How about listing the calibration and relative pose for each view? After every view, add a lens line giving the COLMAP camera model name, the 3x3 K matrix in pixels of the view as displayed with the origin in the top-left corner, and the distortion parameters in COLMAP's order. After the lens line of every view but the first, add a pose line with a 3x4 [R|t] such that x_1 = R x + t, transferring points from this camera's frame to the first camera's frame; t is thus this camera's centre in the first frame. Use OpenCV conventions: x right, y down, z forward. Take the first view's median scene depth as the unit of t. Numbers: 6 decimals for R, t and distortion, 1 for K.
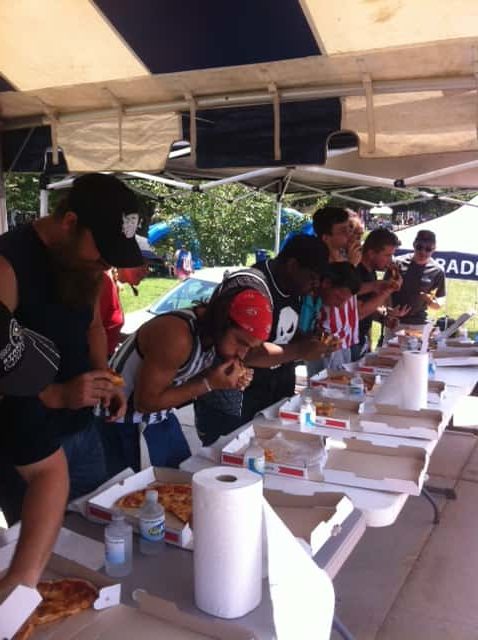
lens RADIAL K [[655.8, 0, 239.5], [0, 655.8, 305.8], [0, 0, 1]] dist [0.110384, -0.375098]
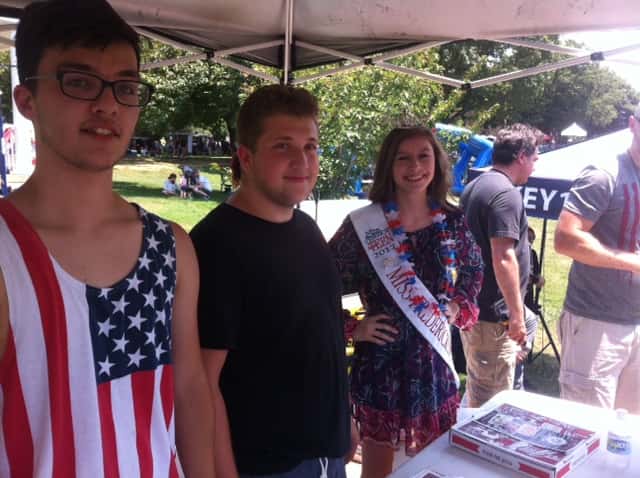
lens RADIAL K [[643.0, 0, 321.3], [0, 643.0, 257.4], [0, 0, 1]] dist [0.085946, -0.311821]
pose [[0.987618, 0.025488, -0.154791, 0.335695], [-0.018476, 0.998744, 0.046571, -0.095705], [0.155784, -0.043134, 0.986849, 0.985734]]
